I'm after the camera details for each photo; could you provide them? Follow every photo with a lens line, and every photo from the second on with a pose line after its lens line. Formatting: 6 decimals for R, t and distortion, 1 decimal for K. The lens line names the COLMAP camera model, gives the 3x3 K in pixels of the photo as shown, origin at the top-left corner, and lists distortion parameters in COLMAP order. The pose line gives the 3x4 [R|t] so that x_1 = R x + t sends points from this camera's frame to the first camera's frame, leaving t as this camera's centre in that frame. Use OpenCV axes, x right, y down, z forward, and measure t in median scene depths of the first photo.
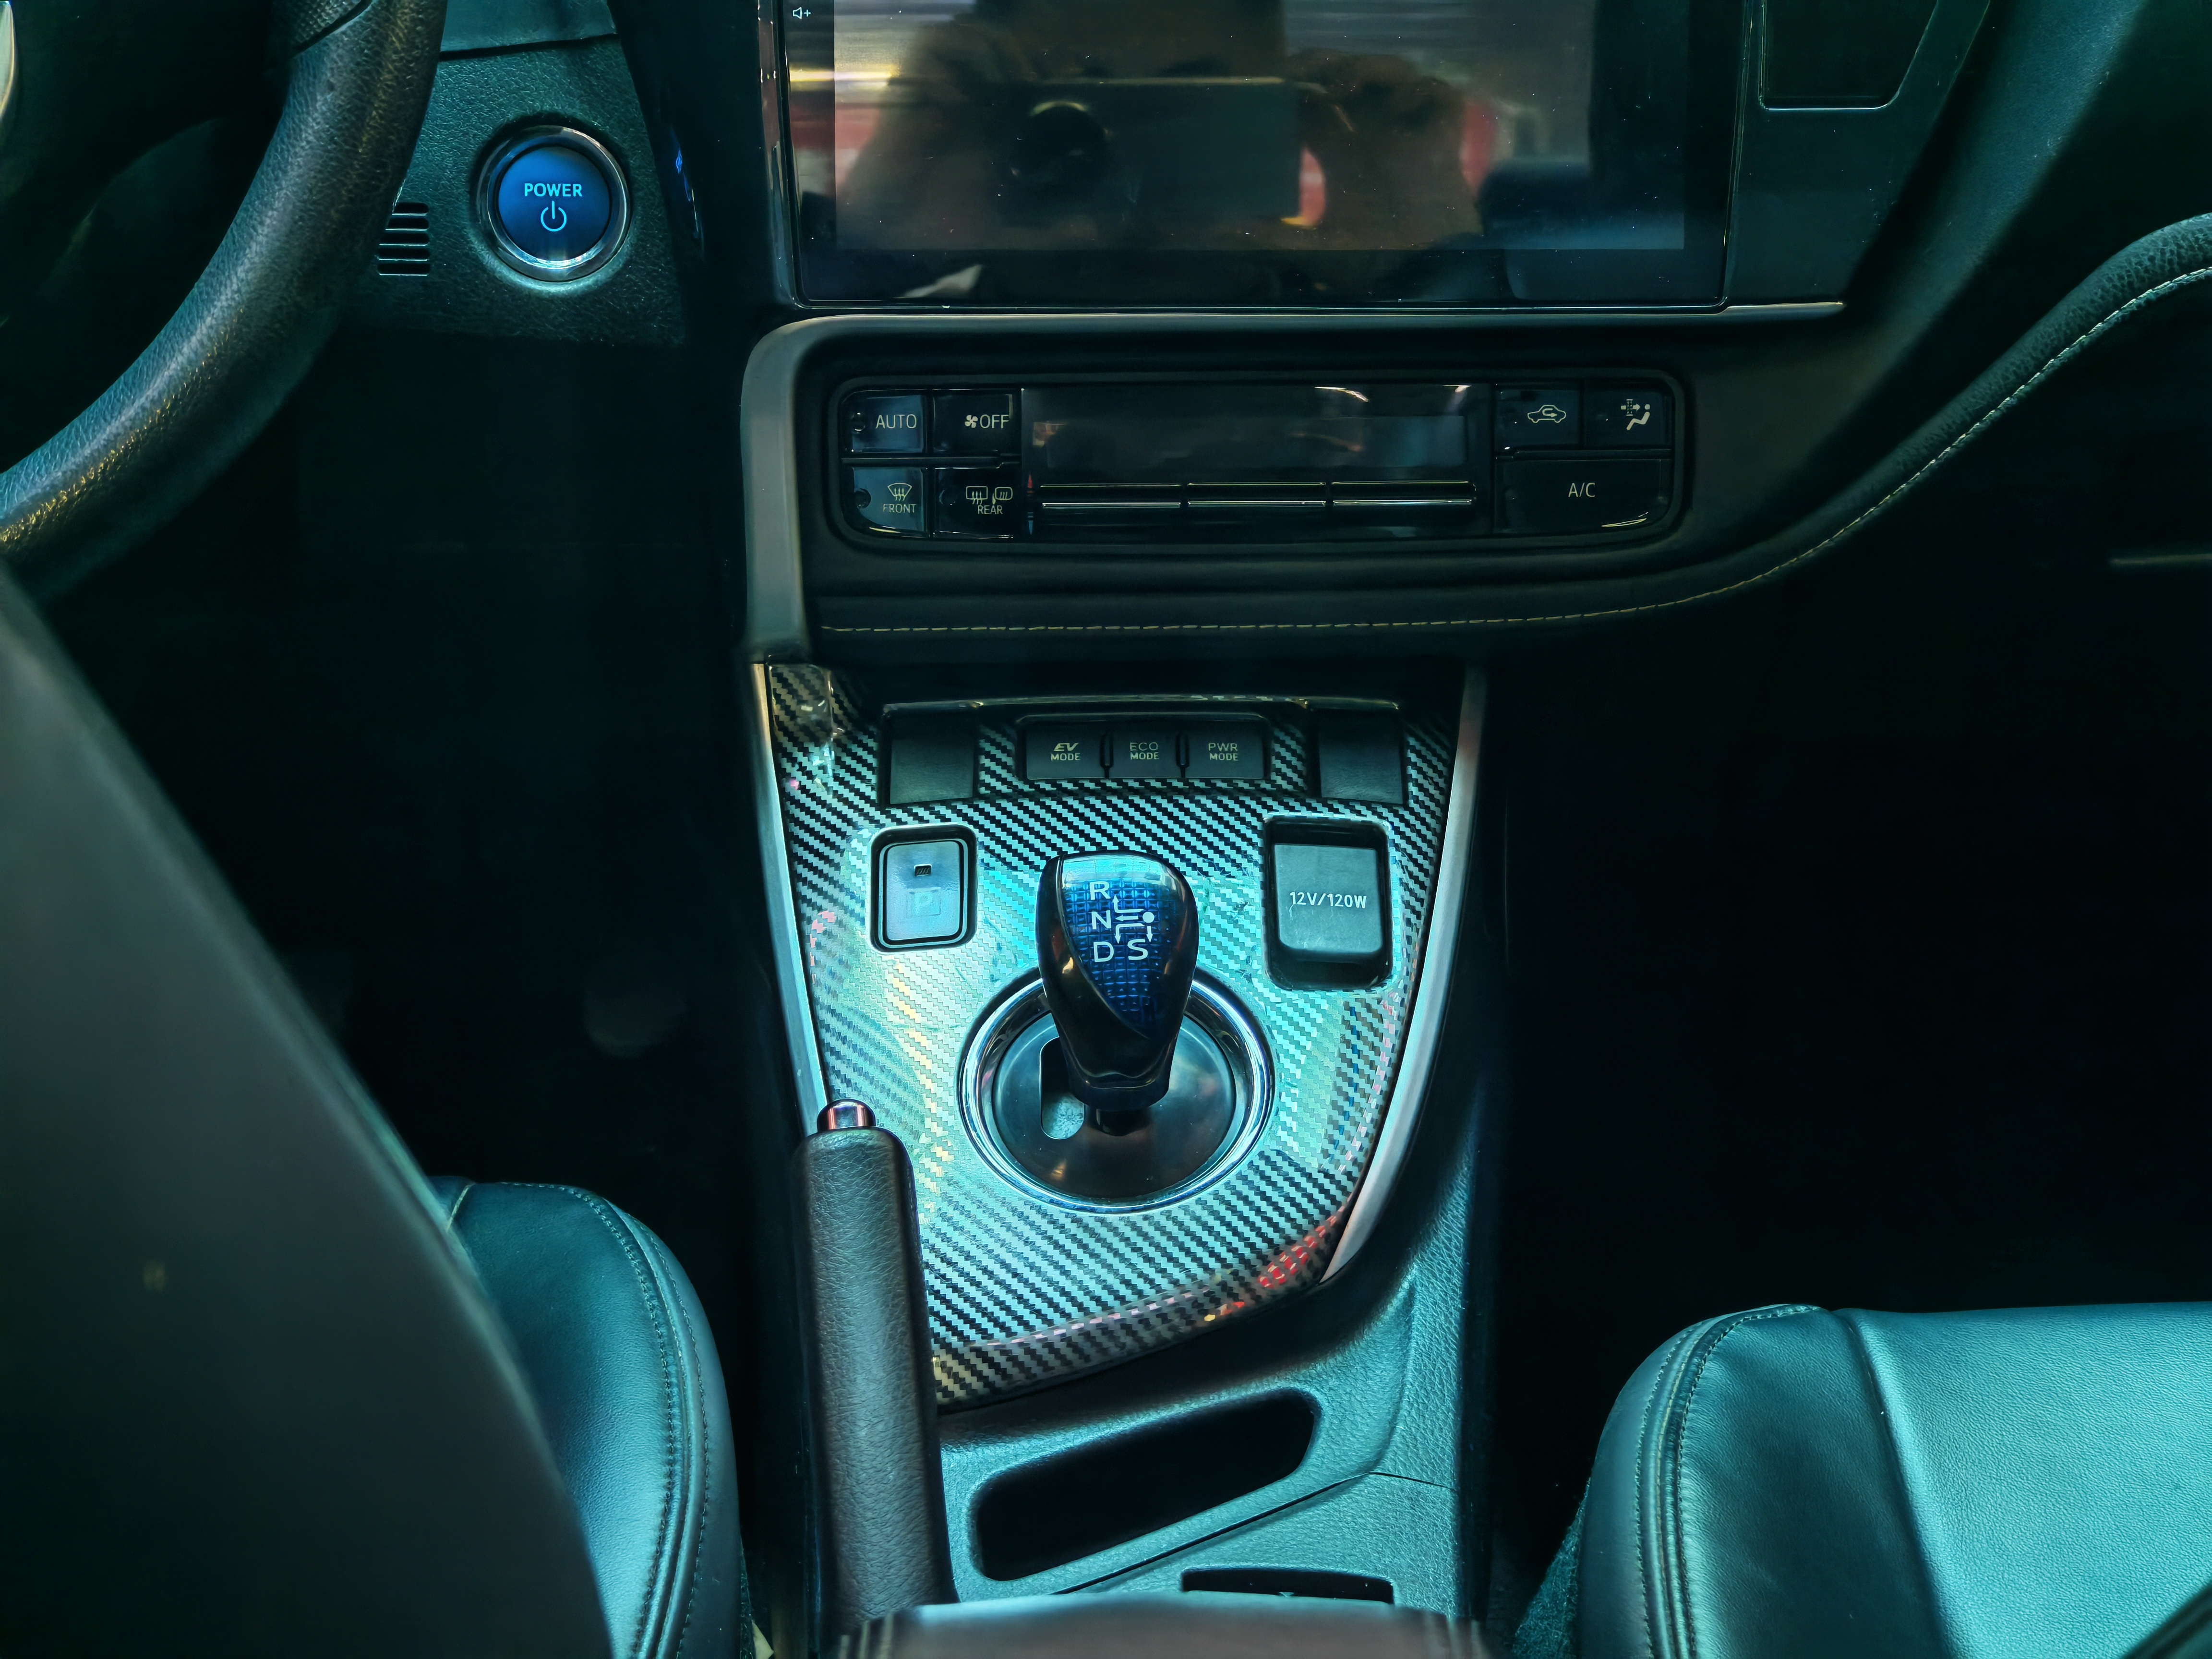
lens RADIAL K [[4559.3, 0, 1121.1], [0, 4559.3, 835.4], [0, 0, 1]] dist [0.160209, 0.000000]
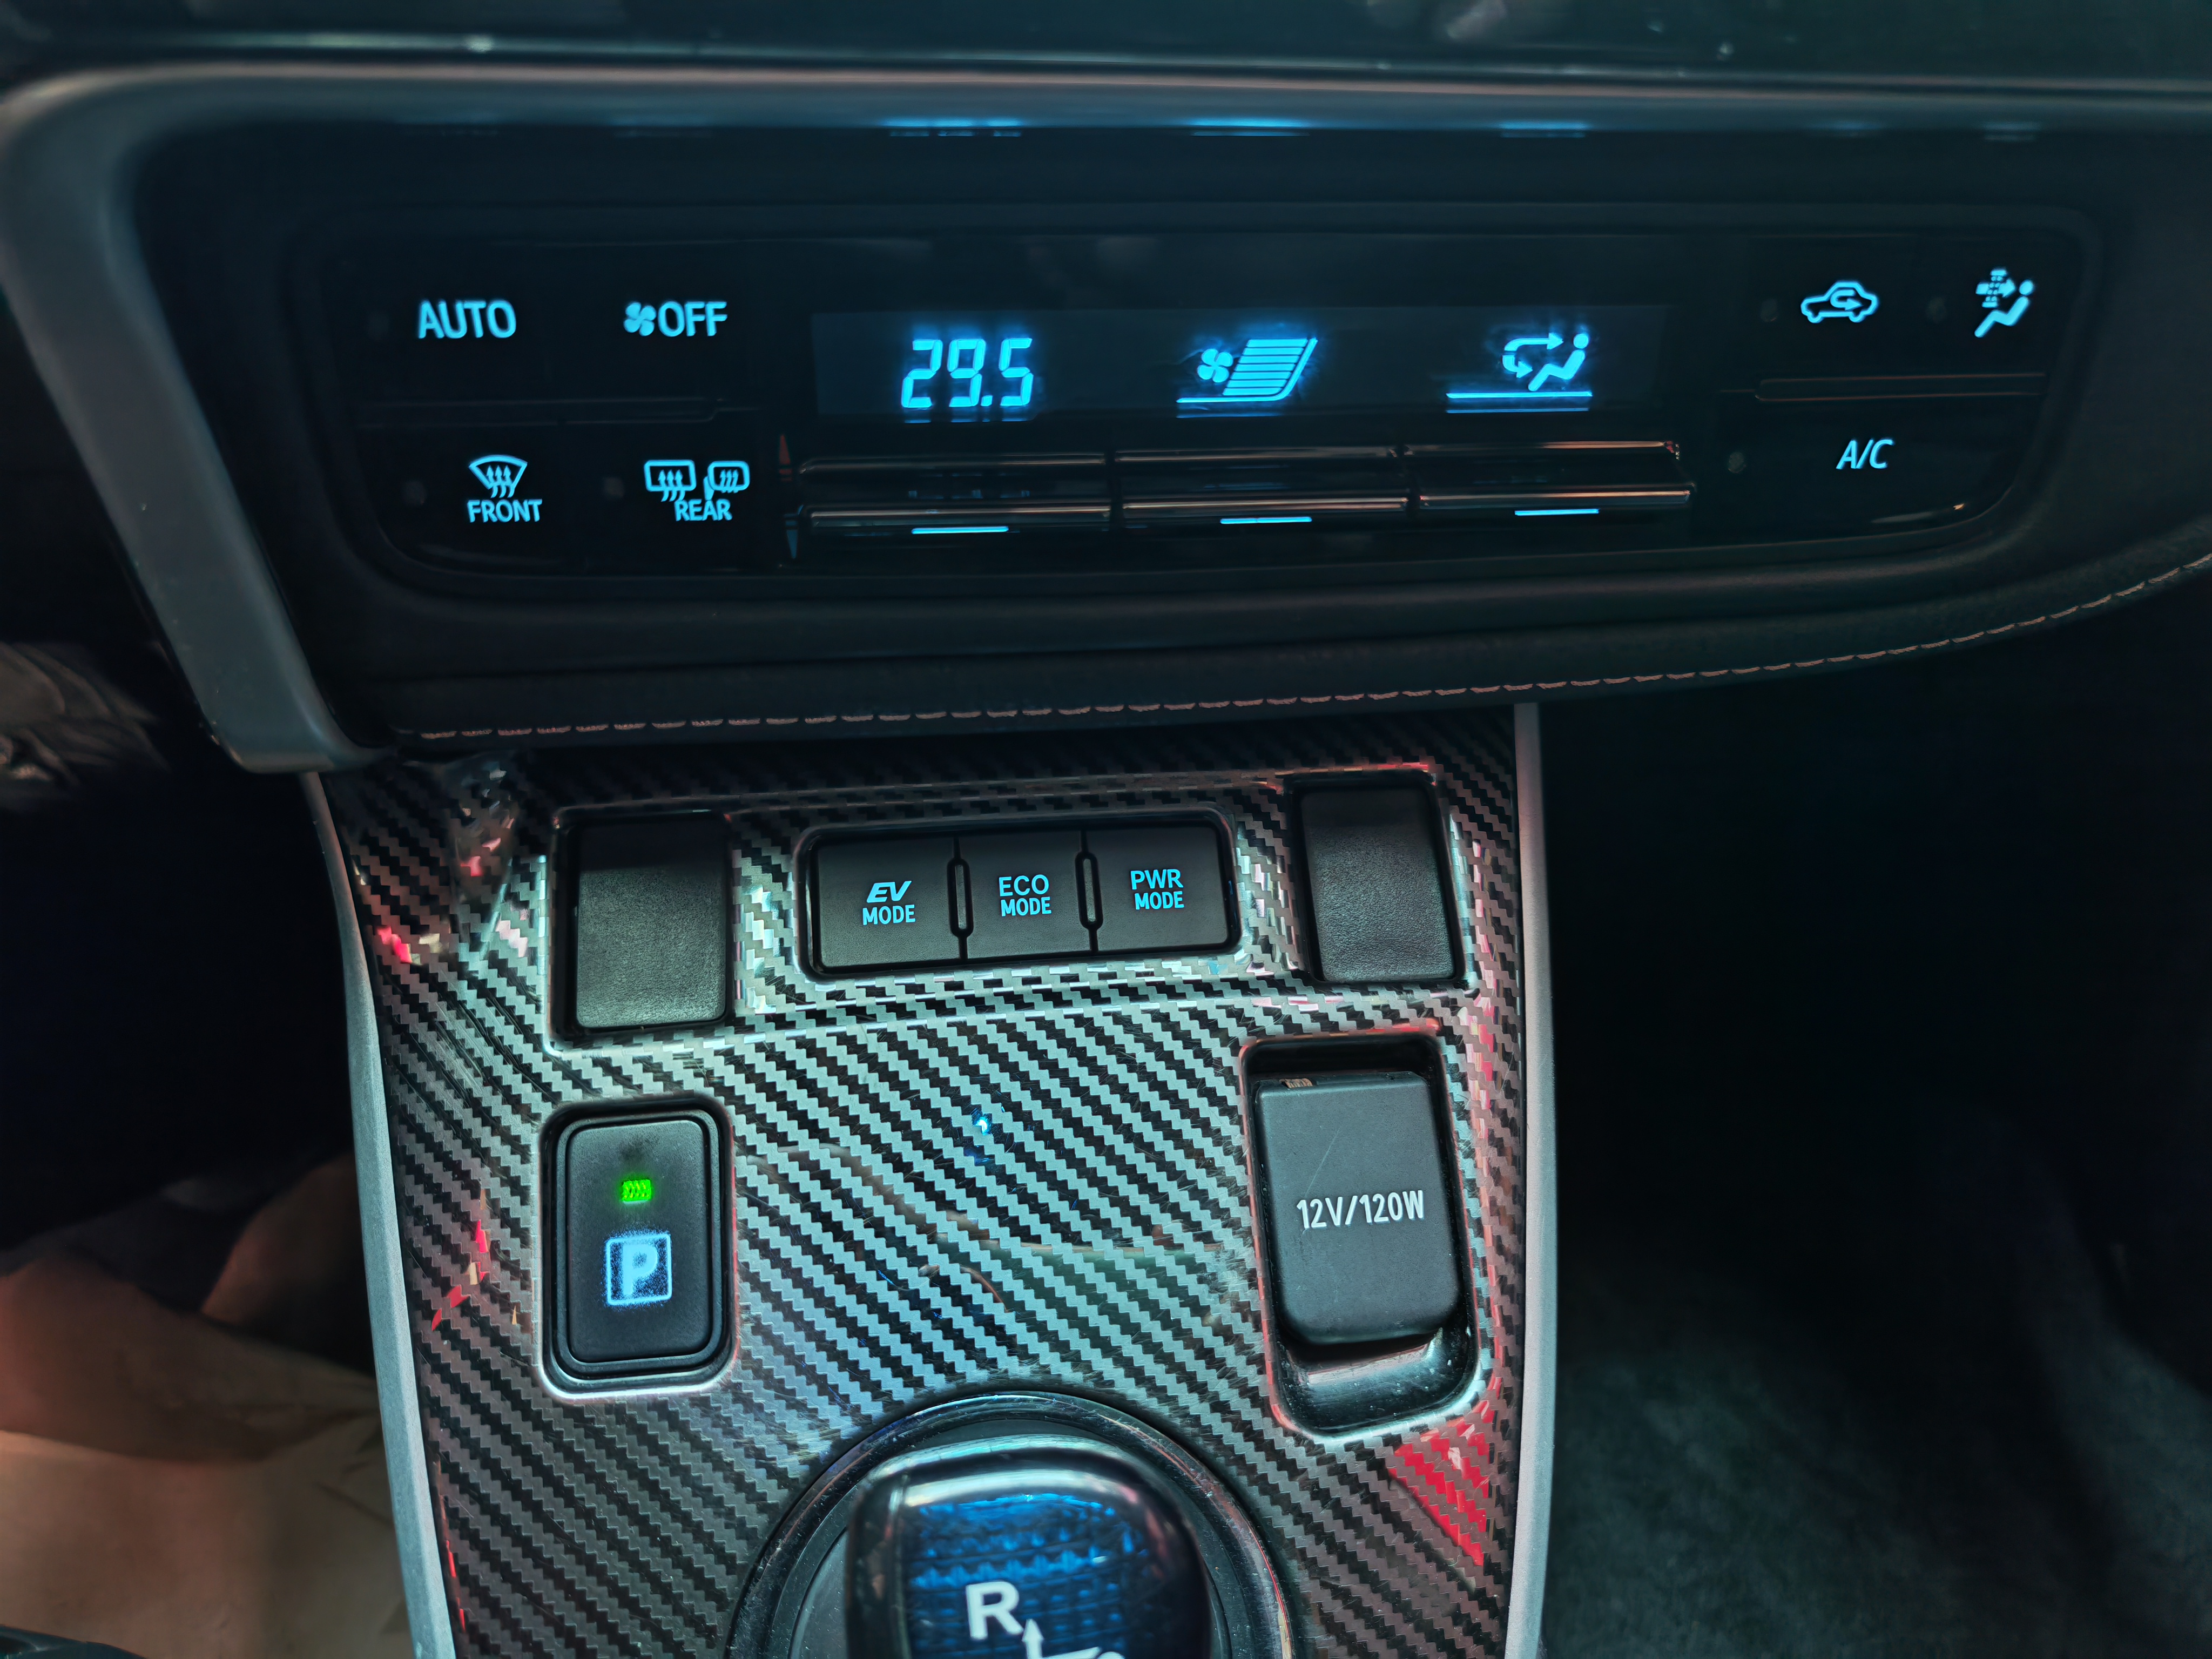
lens RADIAL K [[1487.0, 0, 1105.2], [0, 1487.0, 839.8], [0, 0, 1]] dist [0.005190, -0.004269]
pose [[0.991635, -0.041653, 0.122165, -0.007658], [-0.008403, 0.923654, 0.383136, -0.099492], [-0.128797, -0.380958, 0.915578, 0.840779]]
